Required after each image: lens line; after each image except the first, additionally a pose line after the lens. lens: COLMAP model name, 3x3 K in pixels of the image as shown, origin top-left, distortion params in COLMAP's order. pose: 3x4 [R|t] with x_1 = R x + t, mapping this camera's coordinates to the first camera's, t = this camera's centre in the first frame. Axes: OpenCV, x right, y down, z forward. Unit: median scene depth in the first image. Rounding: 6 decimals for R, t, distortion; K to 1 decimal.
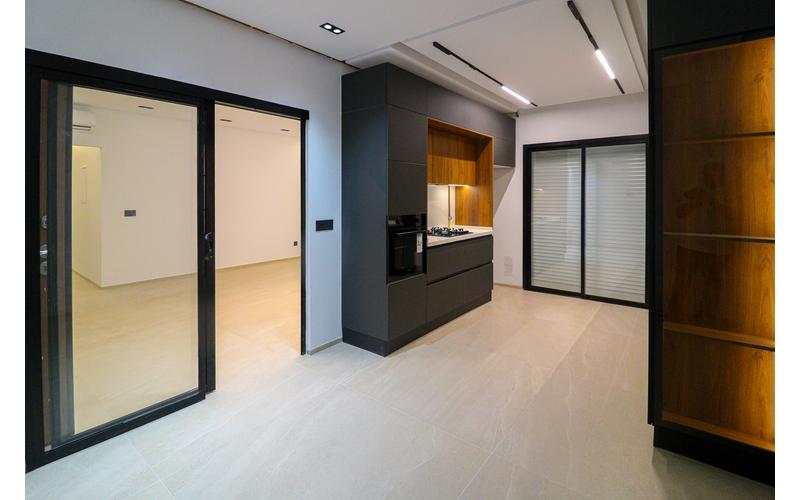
lens RADIAL K [[383.4, 0, 397.3], [0, 383.4, 196.7], [0, 0, 1]] dist [-0.001117, -0.000210]
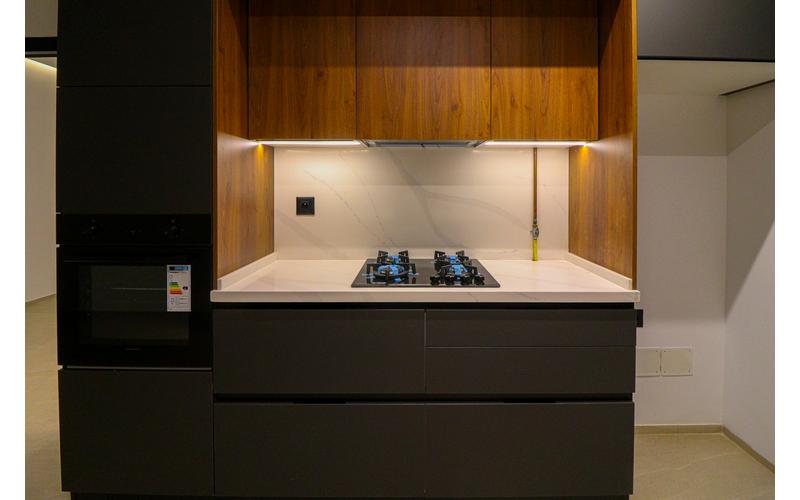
lens RADIAL K [[369.3, 0, 394.0], [0, 369.3, 190.8], [0, 0, 1]] dist [-0.000455, -0.000198]
pose [[0.587823, 0.009226, -0.808937, 0.364571], [-0.001998, 0.999948, 0.009952, 0.012015], [0.808987, -0.004234, 0.587811, 0.702562]]
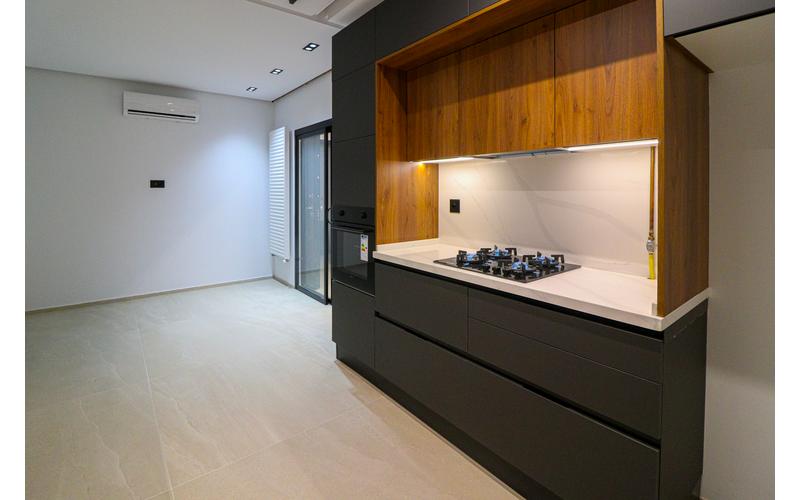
lens RADIAL K [[369.3, 0, 394.0], [0, 369.3, 190.8], [0, 0, 1]] dist [-0.000455, -0.000198]
pose [[-0.286484, 0.002651, -0.958081, 0.518569], [-0.000193, 0.999996, 0.002825, 0.009045], [0.958085, 0.000995, -0.286483, 0.919894]]
